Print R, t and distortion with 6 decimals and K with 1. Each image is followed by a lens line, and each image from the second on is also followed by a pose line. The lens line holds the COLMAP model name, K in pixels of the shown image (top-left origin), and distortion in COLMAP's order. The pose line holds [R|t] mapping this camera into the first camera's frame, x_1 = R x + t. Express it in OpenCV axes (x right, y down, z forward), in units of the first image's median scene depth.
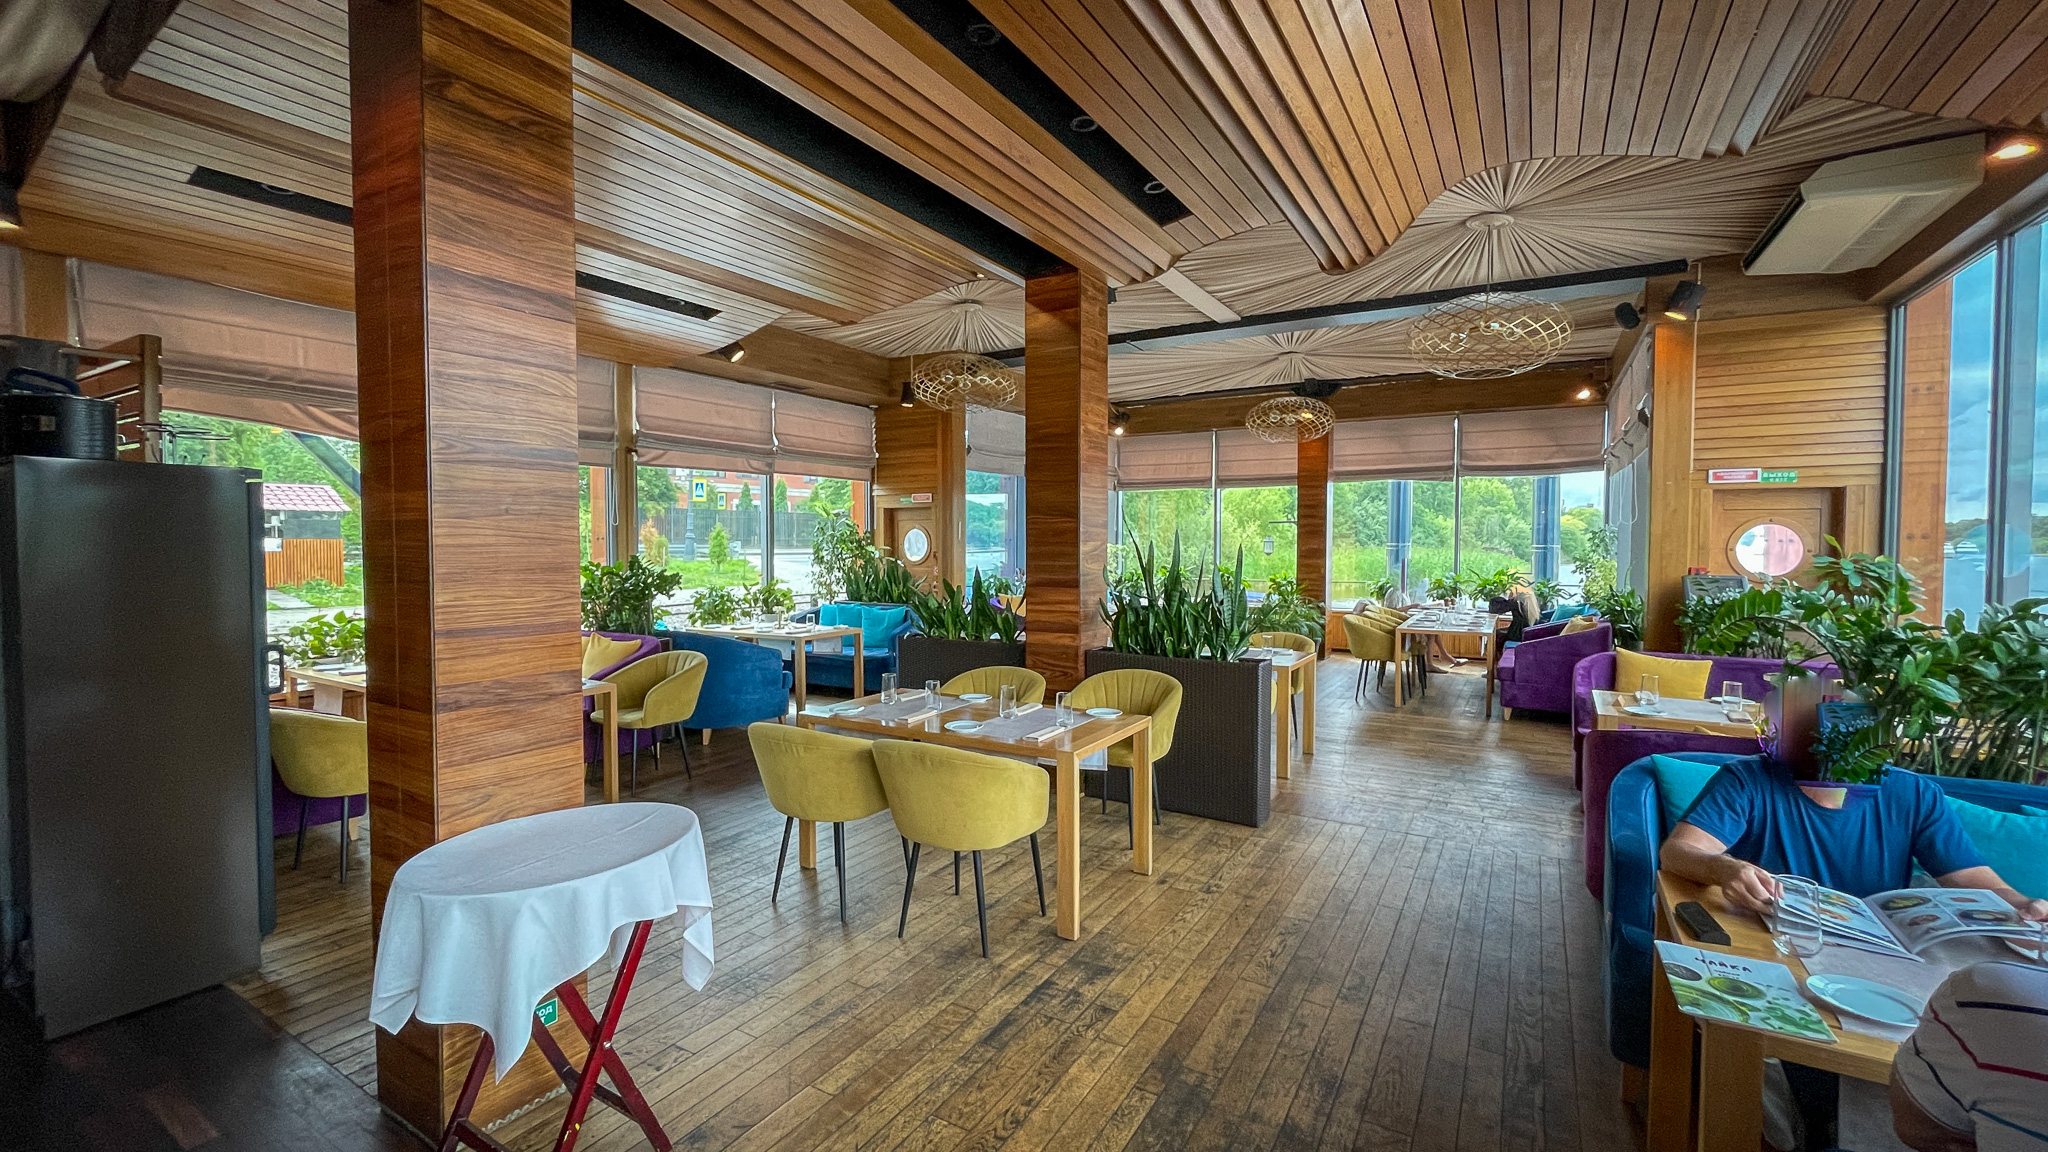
lens RADIAL K [[843.9, 0, 1025.4], [0, 843.9, 565.6], [0, 0, 1]] dist [0.001116, 0.000038]
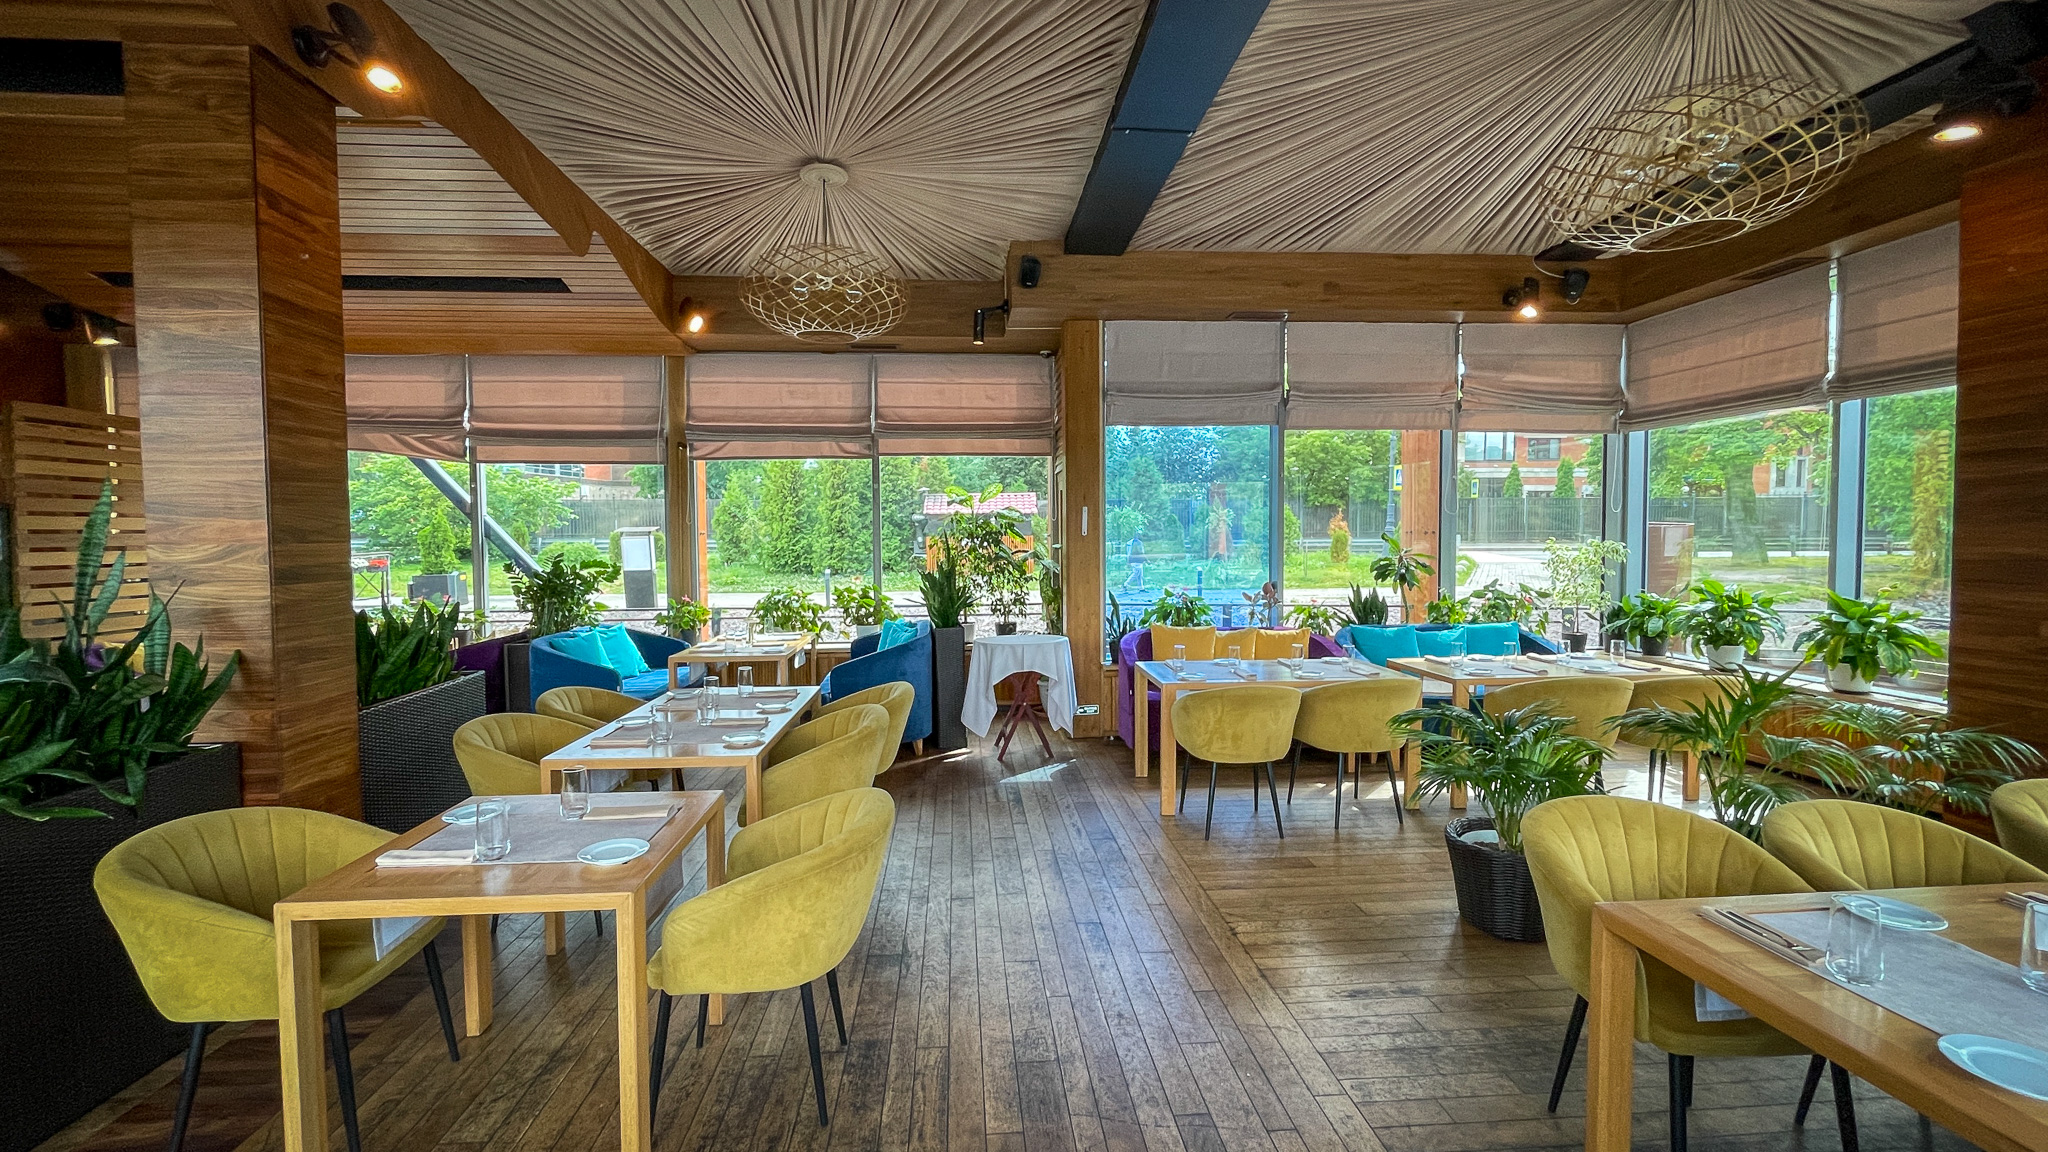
lens RADIAL K [[843.9, 0, 1025.4], [0, 843.9, 565.6], [0, 0, 1]] dist [0.001116, 0.000038]
pose [[0.576632, 0.023250, -0.816673, 0.540827], [-0.018229, 0.999712, 0.015589, -0.020573], [0.816801, 0.005898, 0.576890, 0.747759]]
